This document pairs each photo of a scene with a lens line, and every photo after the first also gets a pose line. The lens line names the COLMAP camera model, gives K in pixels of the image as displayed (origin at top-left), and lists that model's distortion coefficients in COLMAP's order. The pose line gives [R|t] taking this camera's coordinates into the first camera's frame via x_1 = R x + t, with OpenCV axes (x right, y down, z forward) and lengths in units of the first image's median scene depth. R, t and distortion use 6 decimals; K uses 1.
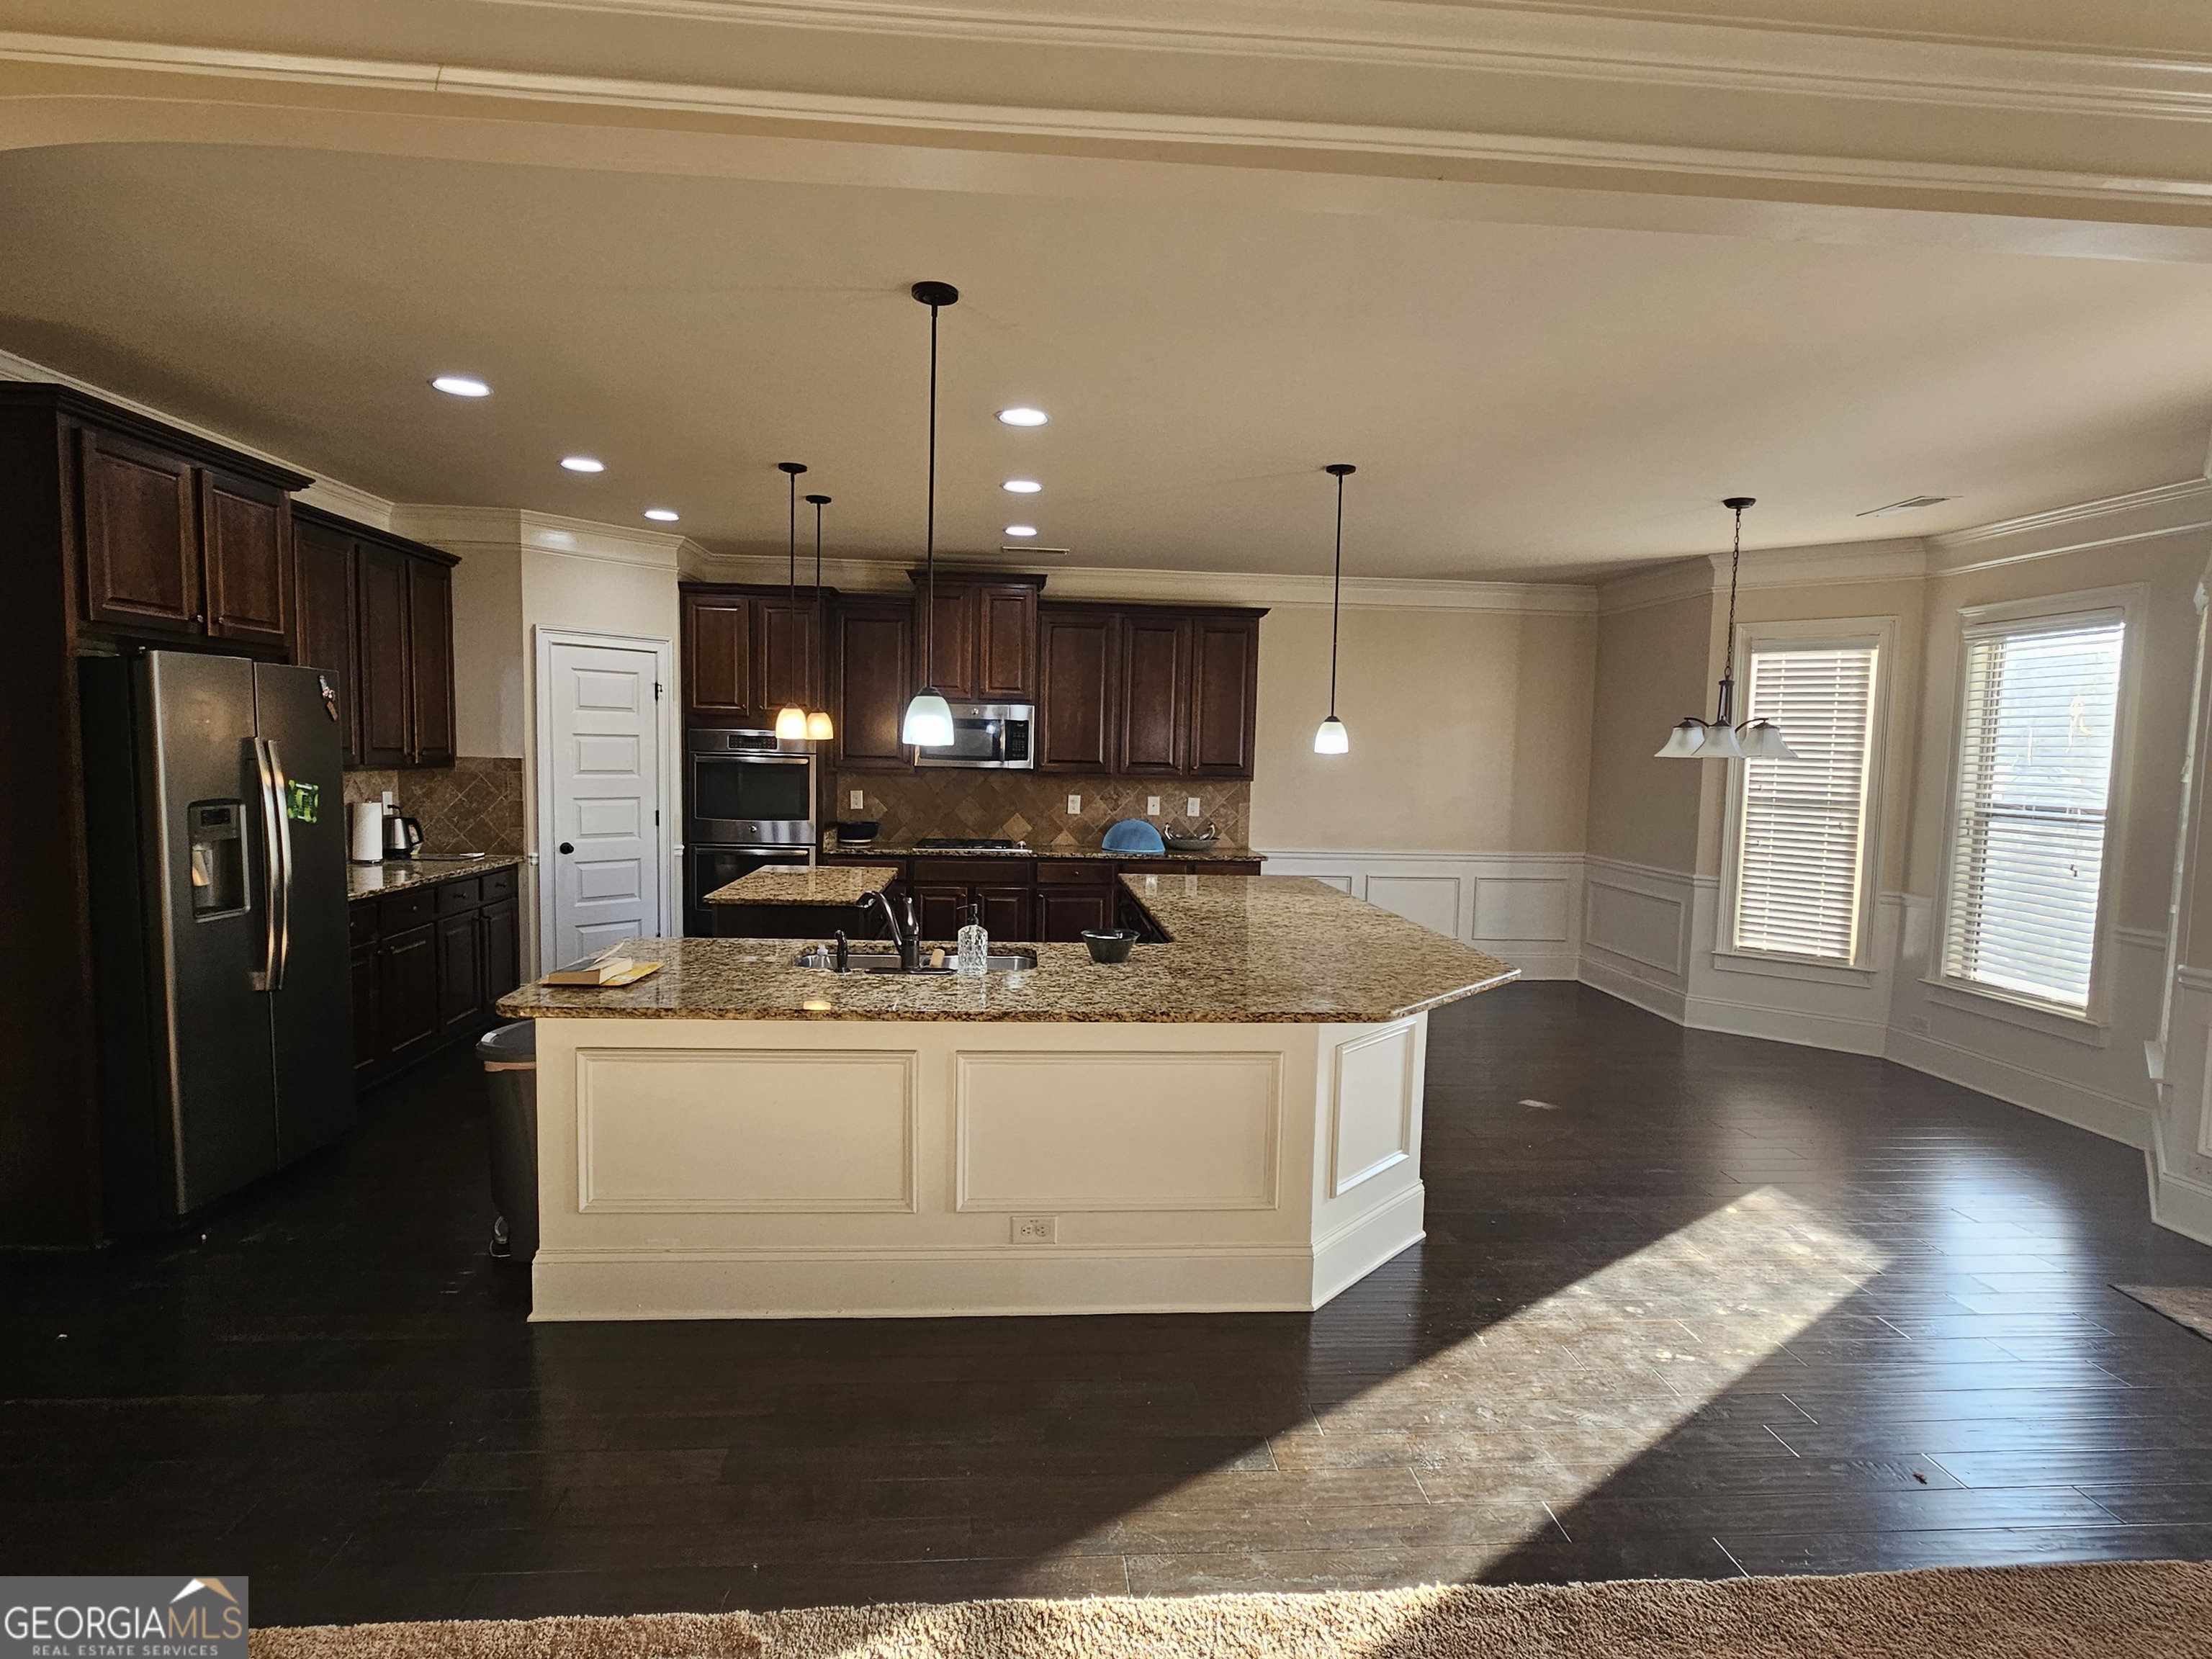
lens RADIAL K [[1148.3, 0, 1100.5], [0, 1148.3, 844.0], [0, 0, 1]] dist [-0.005192, -0.000136]
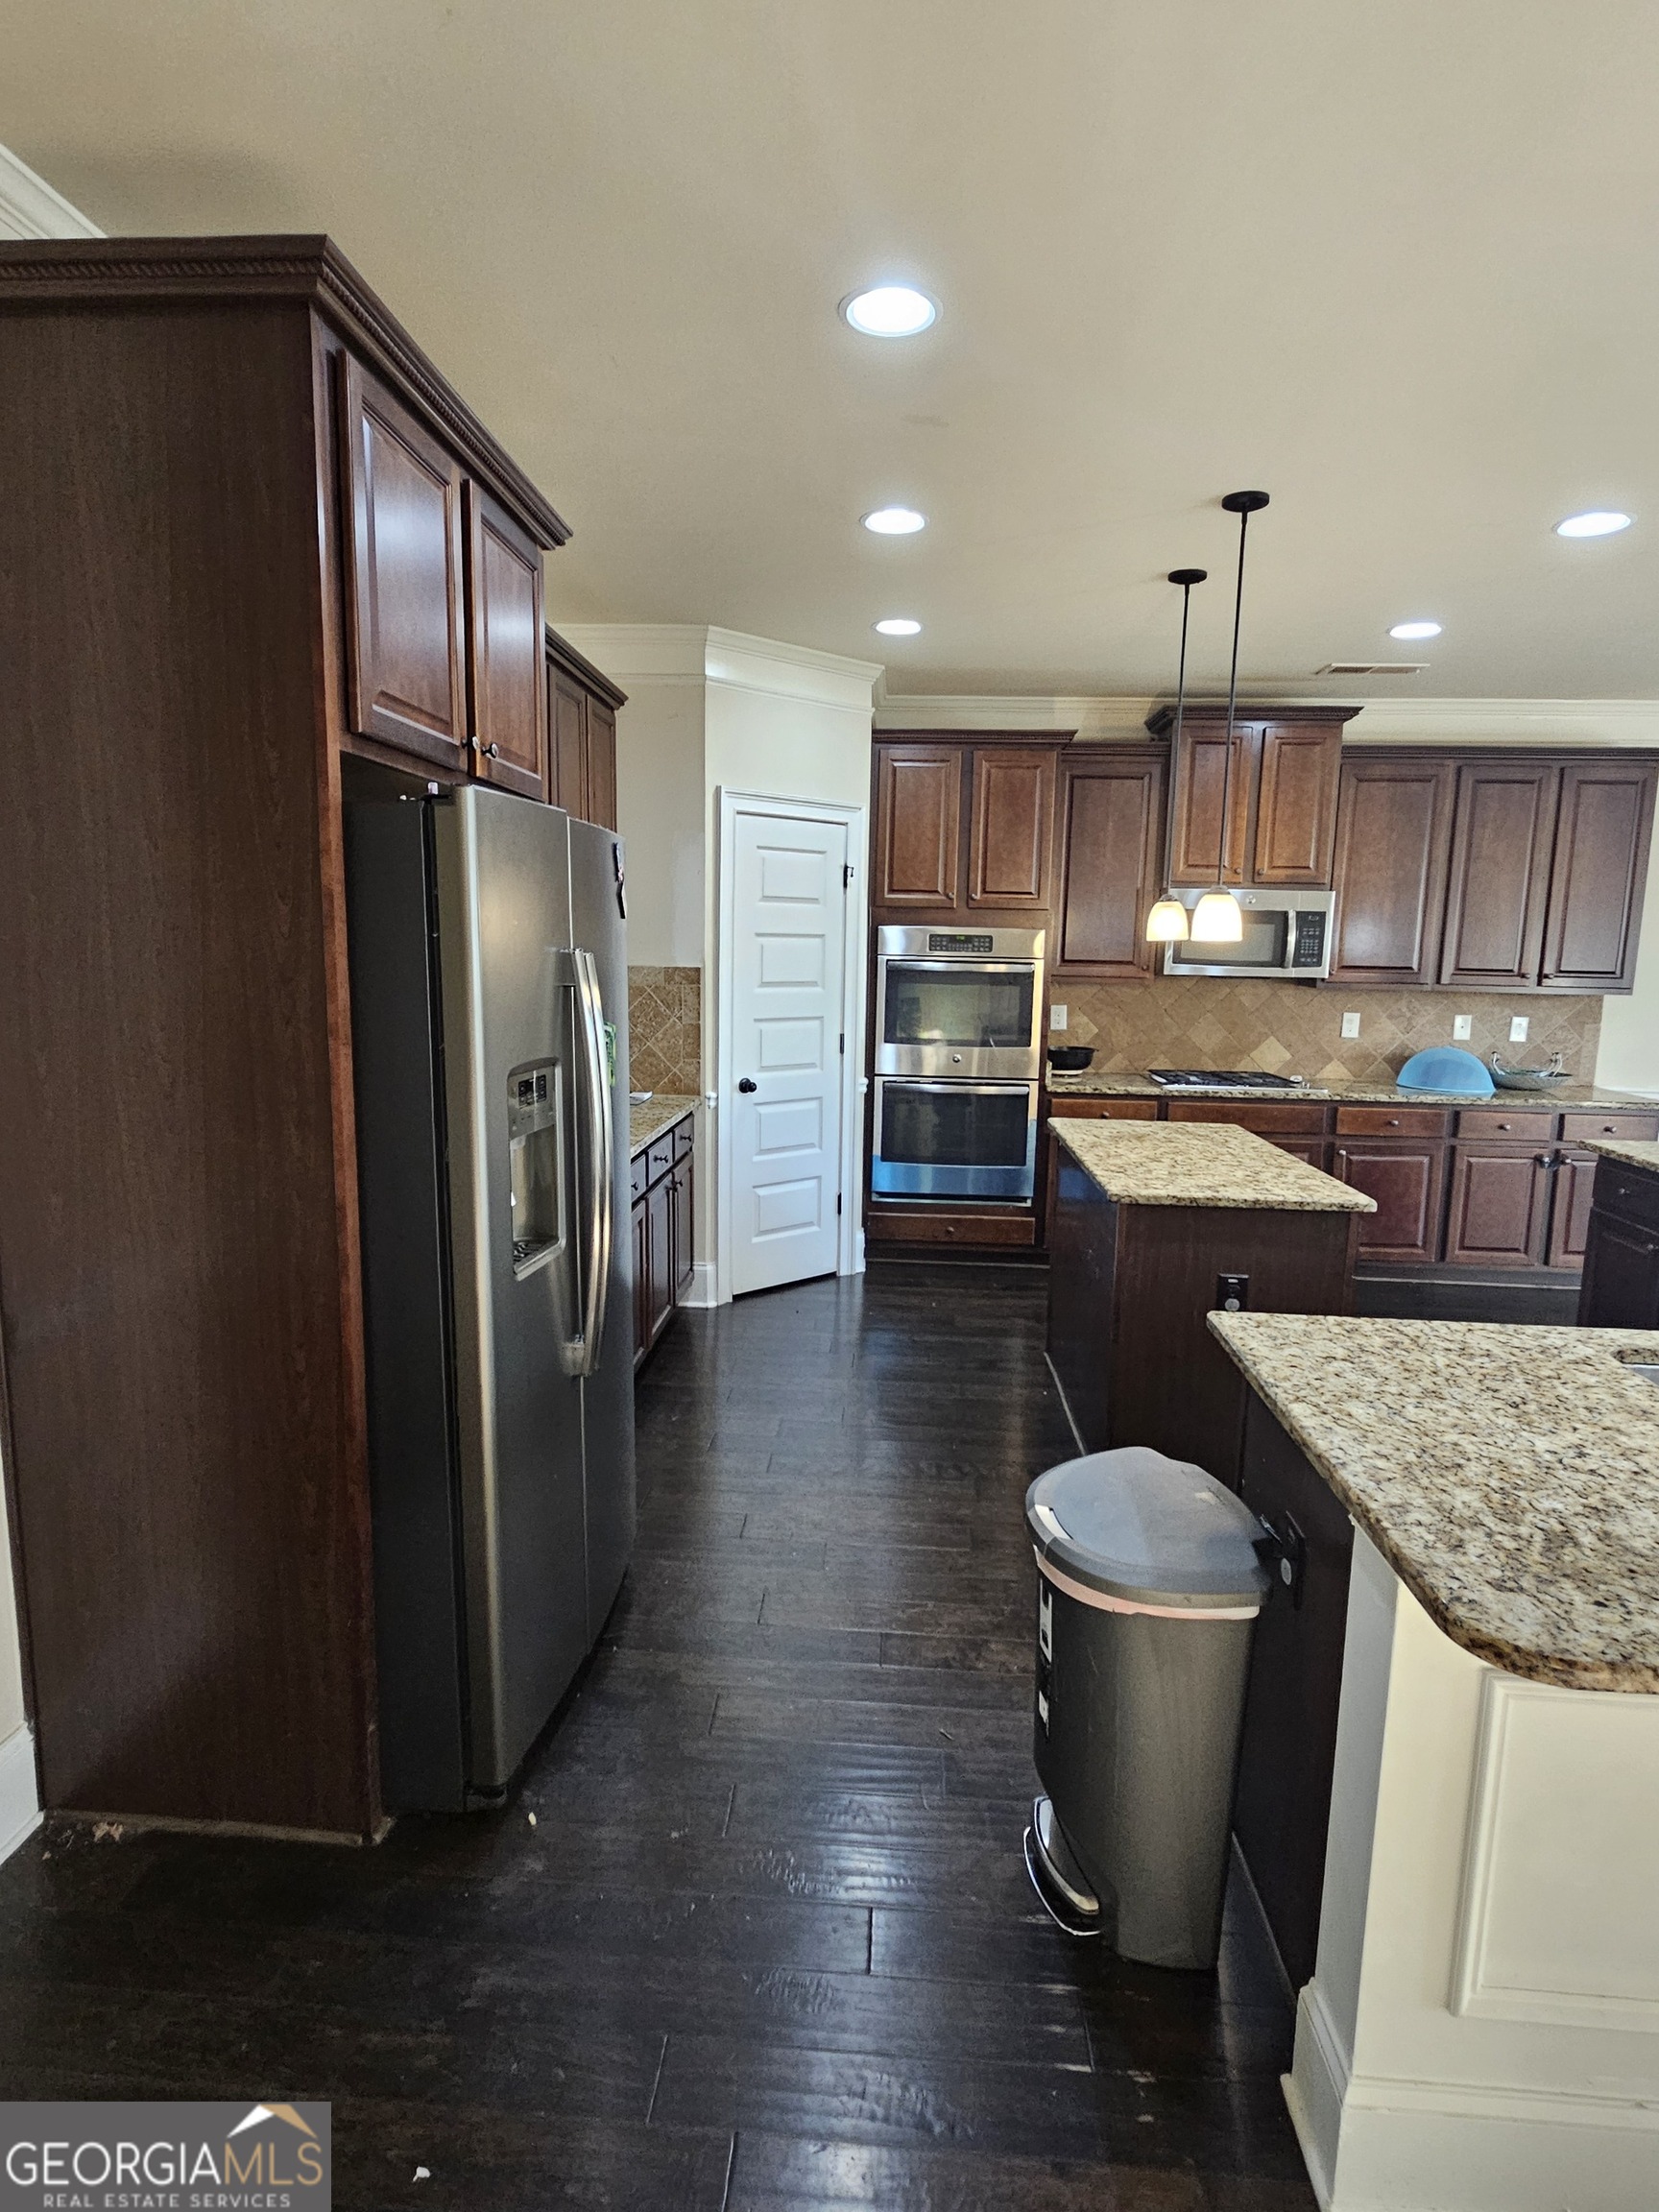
lens RADIAL K [[1148.3, 0, 821.7], [0, 1148.3, 1107.7], [0, 0, 1]] dist [-0.005192, -0.000136]
pose [[0.989037, 0.017367, -0.146640, -0.280121], [-0.008284, 0.998022, 0.062324, -0.027301], [0.147432, -0.060426, 0.987225, 0.234410]]
